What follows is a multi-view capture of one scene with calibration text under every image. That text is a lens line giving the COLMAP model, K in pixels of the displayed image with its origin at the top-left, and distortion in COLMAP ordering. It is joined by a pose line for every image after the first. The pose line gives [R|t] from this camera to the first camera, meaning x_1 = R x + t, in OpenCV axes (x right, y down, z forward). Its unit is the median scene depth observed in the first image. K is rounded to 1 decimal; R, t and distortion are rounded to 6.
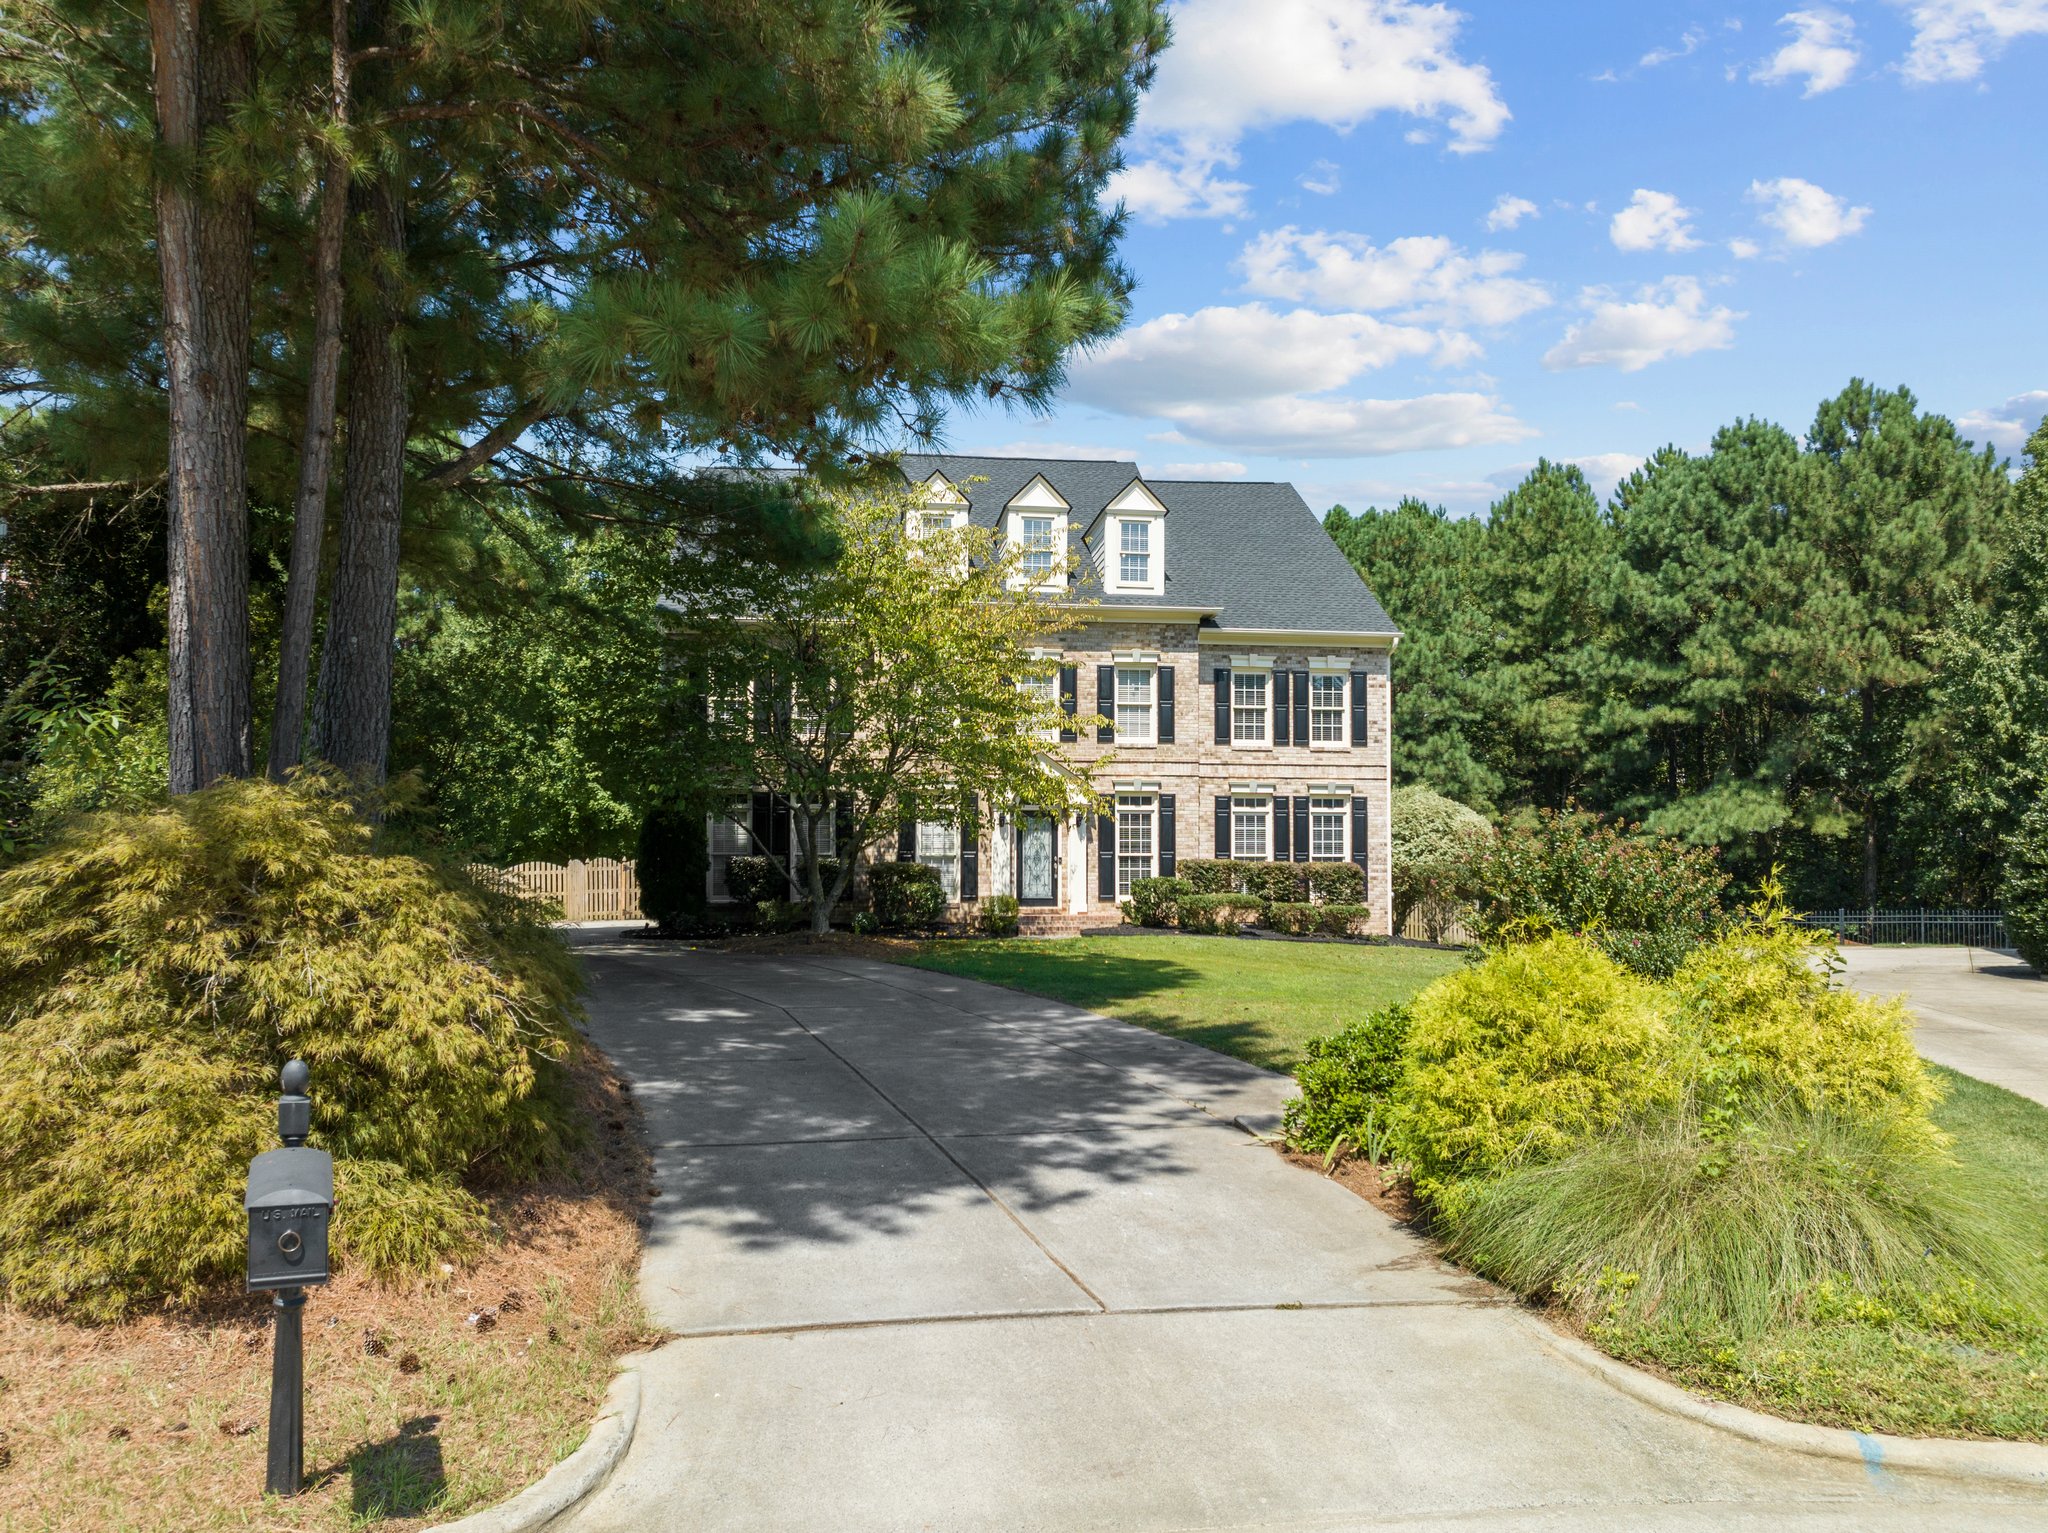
lens RADIAL K [[1487.9, 0, 1021.8], [0, 1487.9, 929.7], [0, 0, 1]] dist [-0.043748, 0.003965]
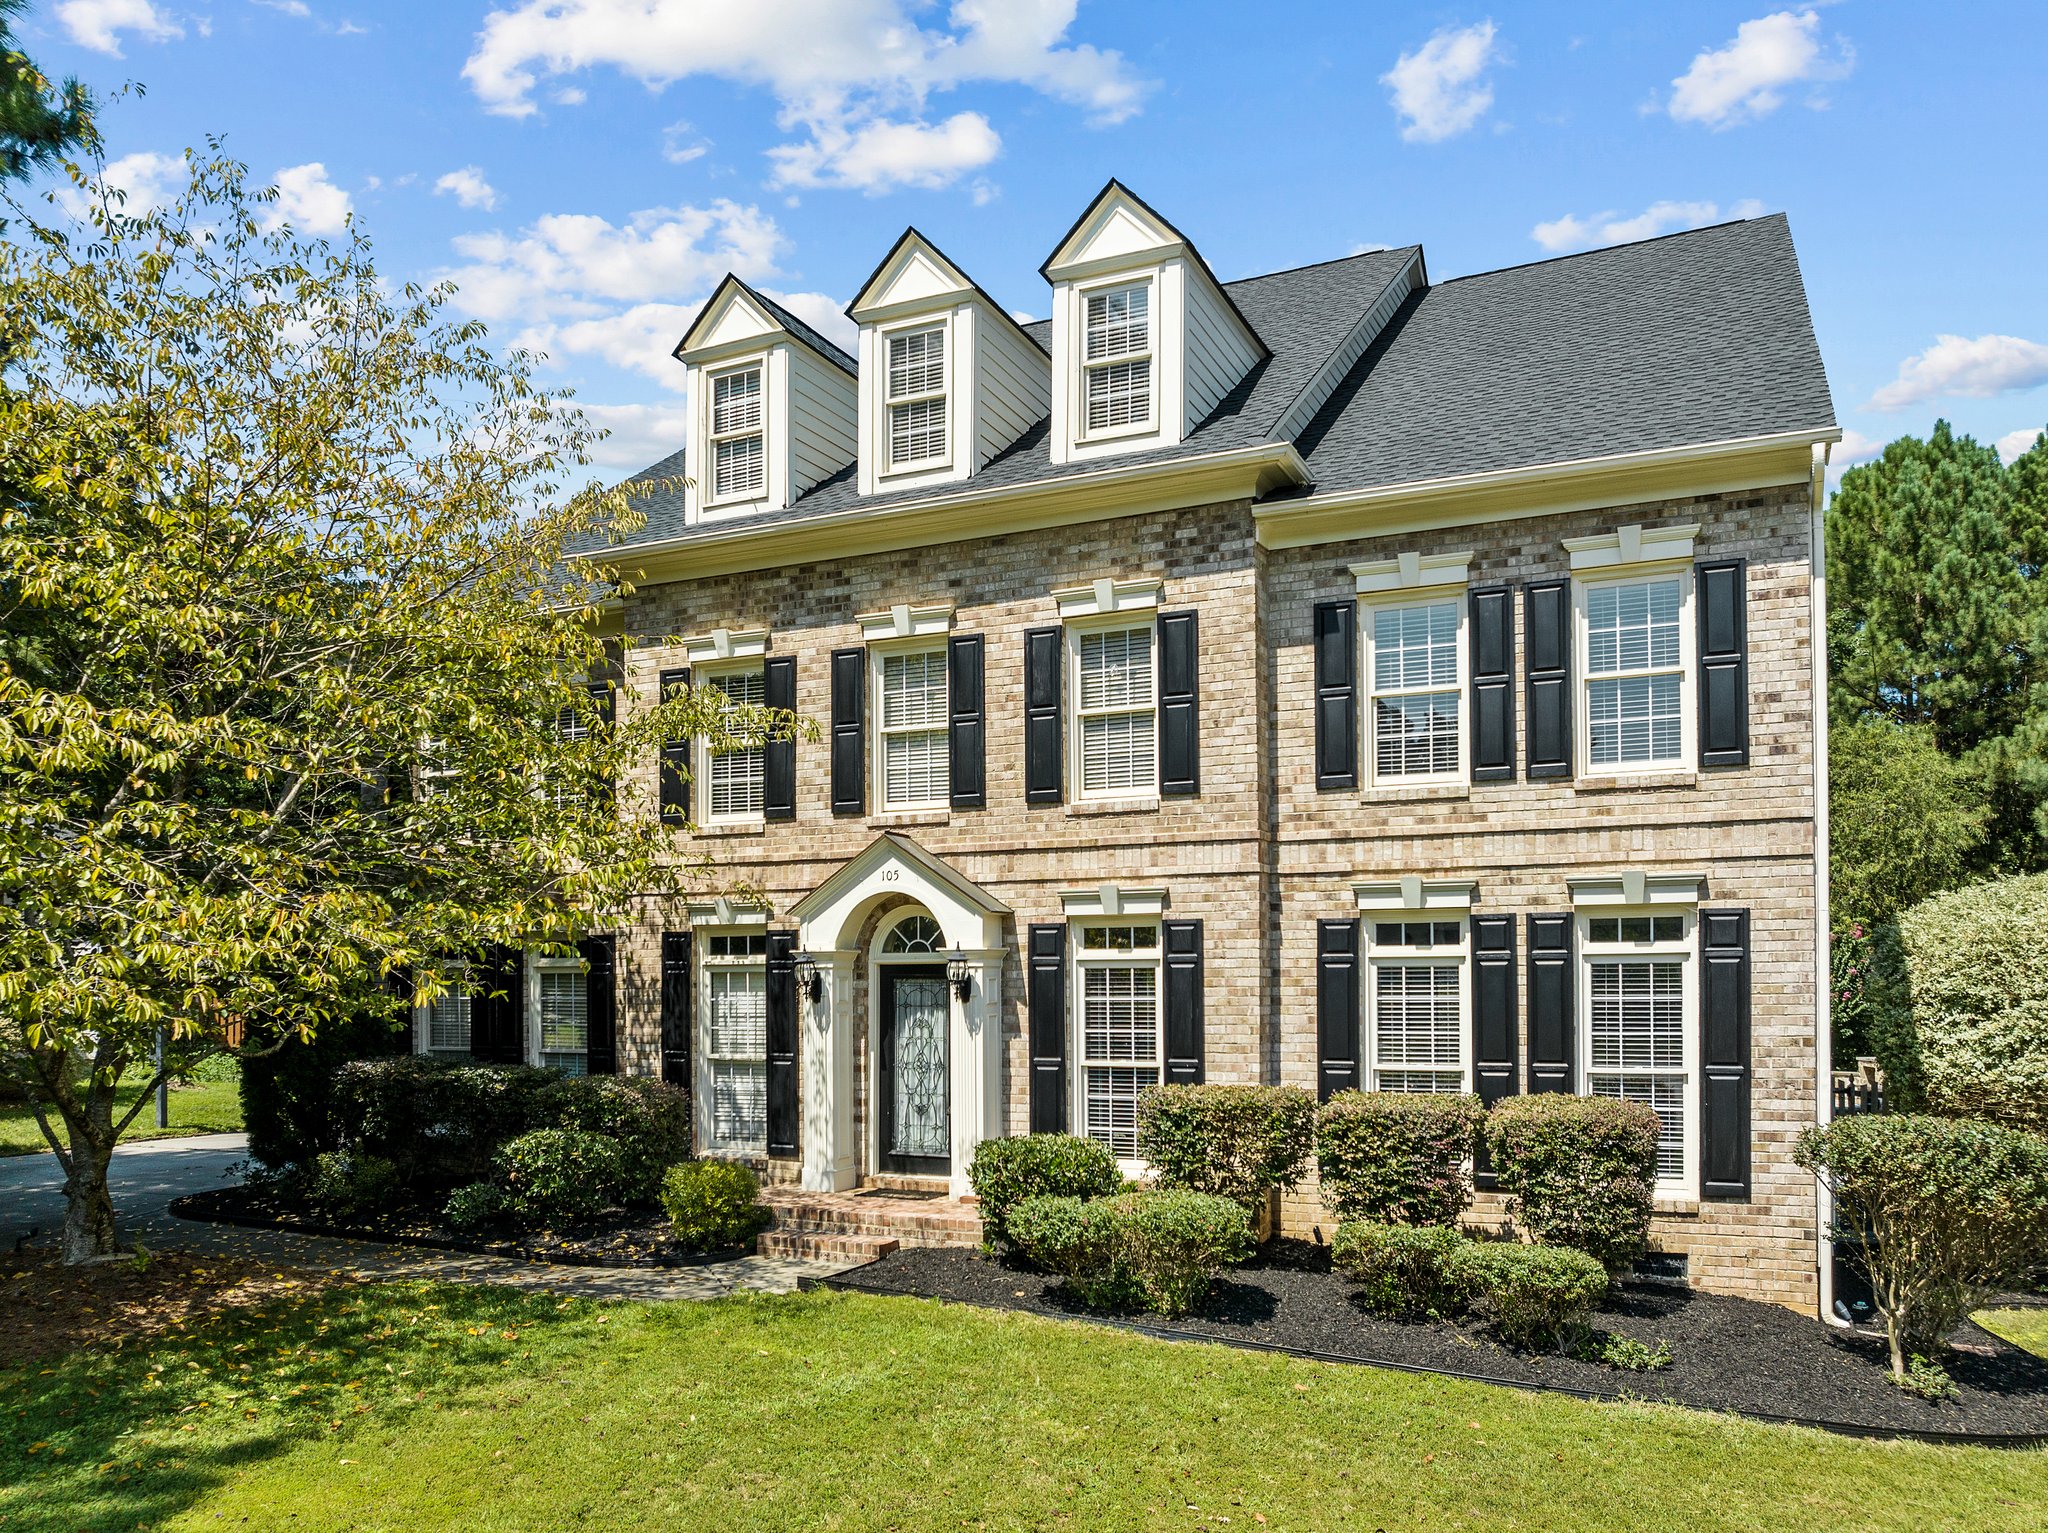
lens RADIAL K [[1524.3, 0, 1024.4], [0, 1524.3, 1013.2], [0, 0, 1]] dist [-0.041186, 0.003741]
pose [[0.848008, 0.003621, -0.529970, 0.280509], [-0.009894, 0.999911, -0.009001, -0.060149], [0.529890, 0.012876, 0.847968, 0.608424]]
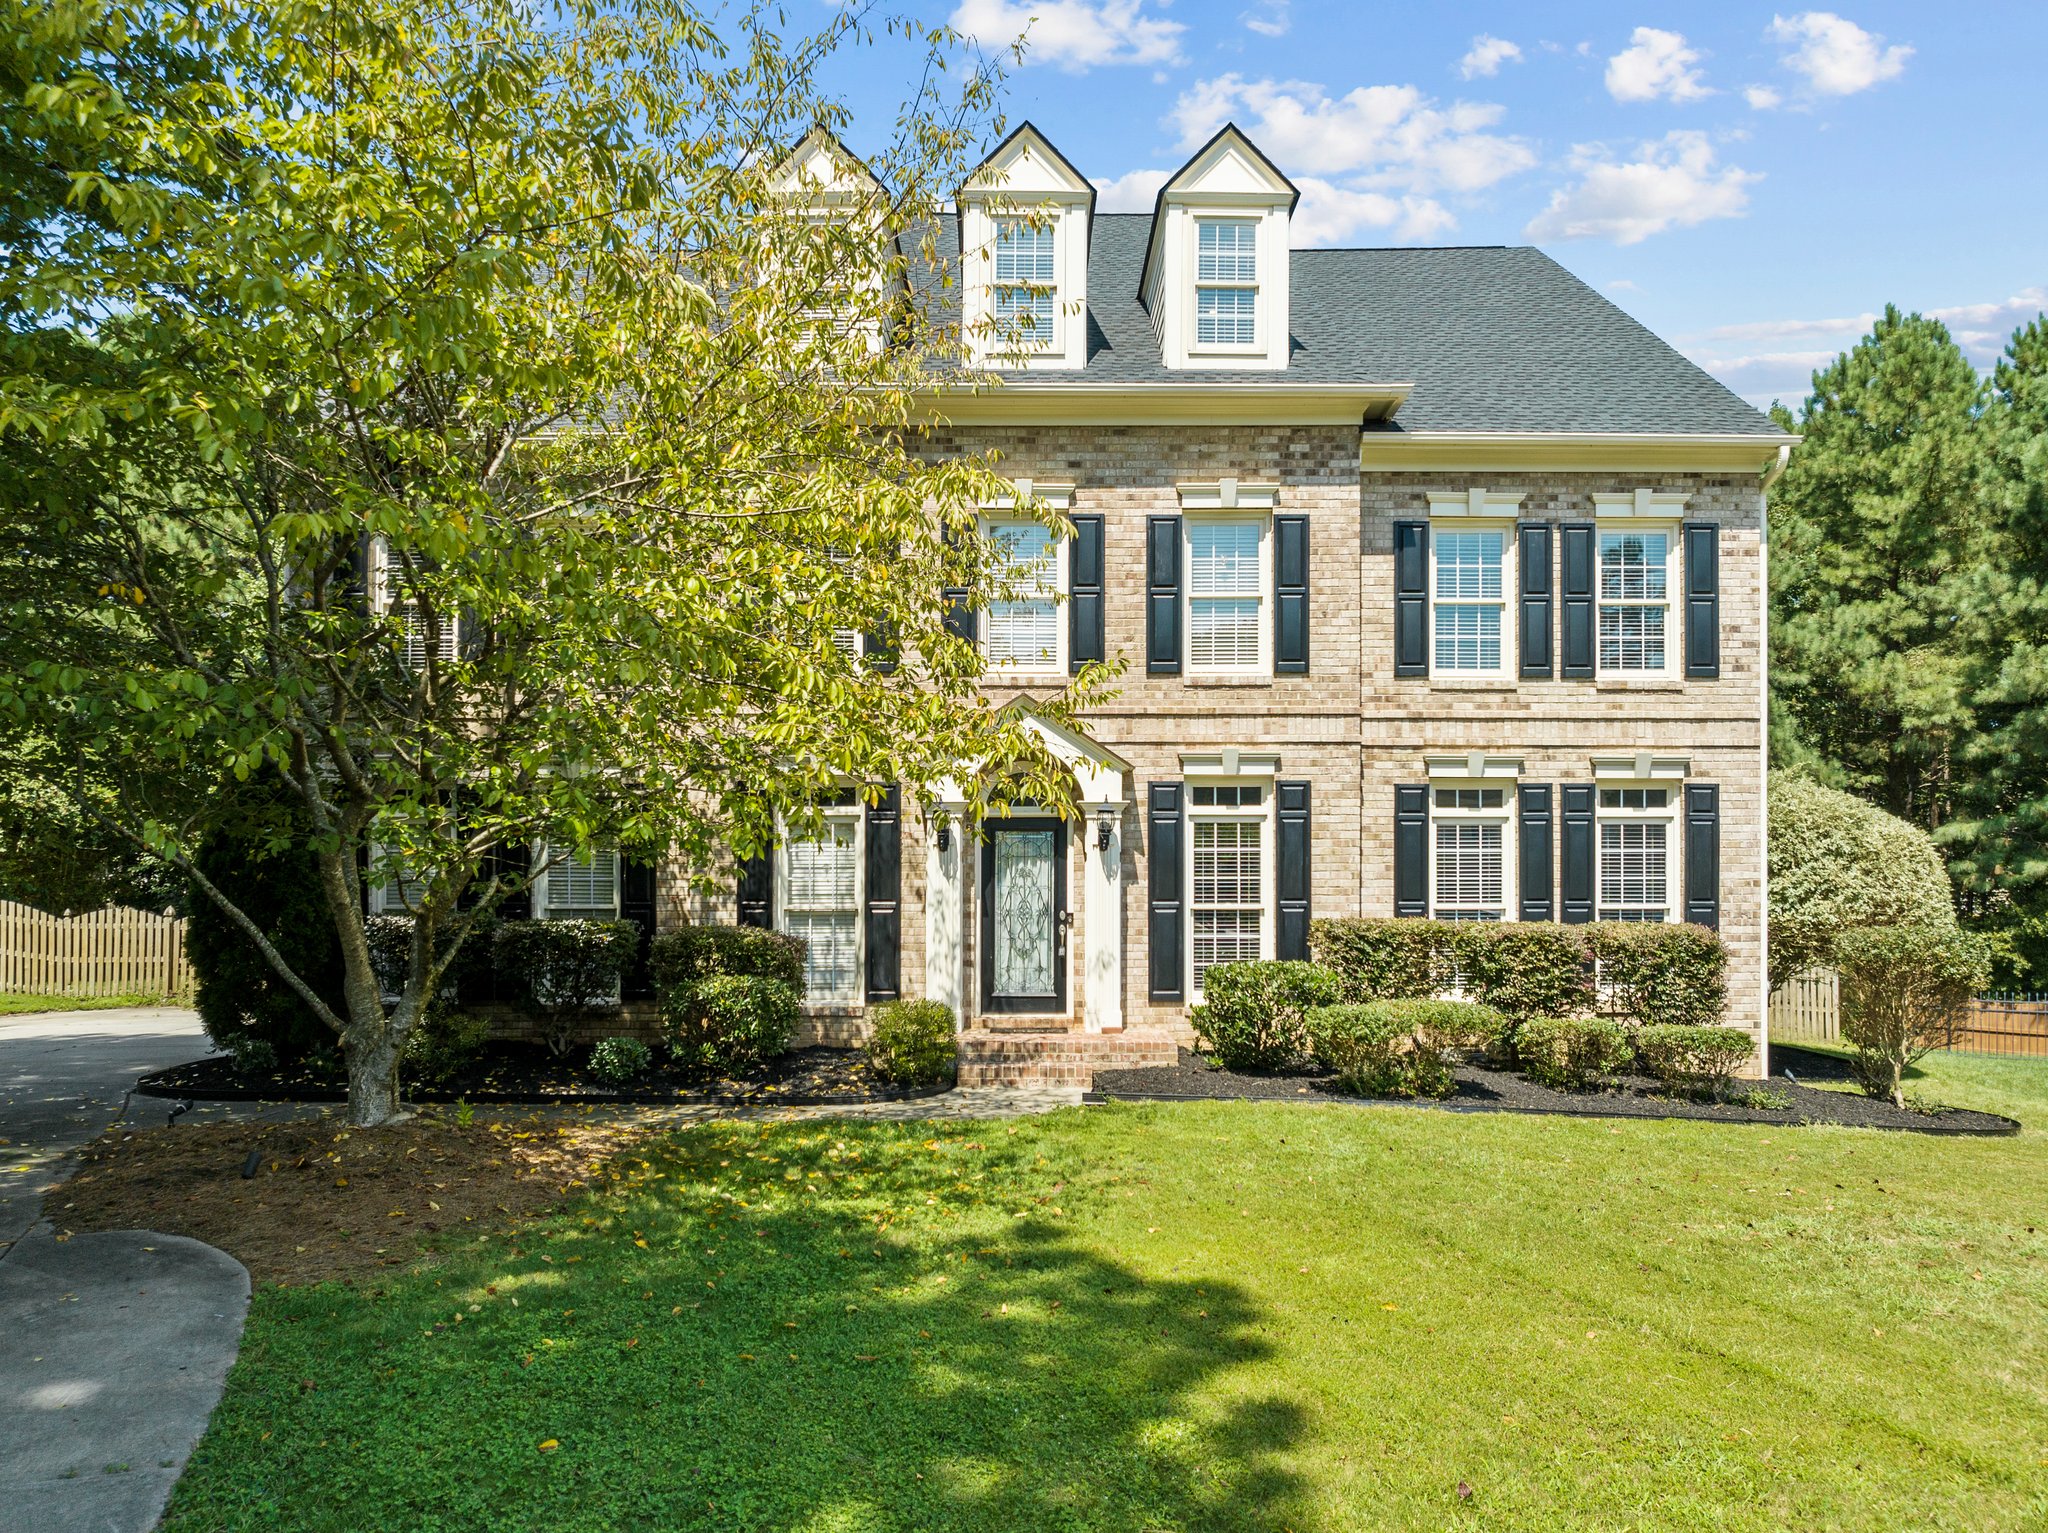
lens RADIAL K [[1501.0, 0, 1029.8], [0, 1501.0, 961.0], [0, 0, 1]] dist [-0.029544, -0.005977]
pose [[0.993034, 0.002112, -0.117810, 0.069155], [-0.001185, 0.999968, 0.007943, -0.036235], [0.117823, -0.007748, 0.993004, 0.499605]]
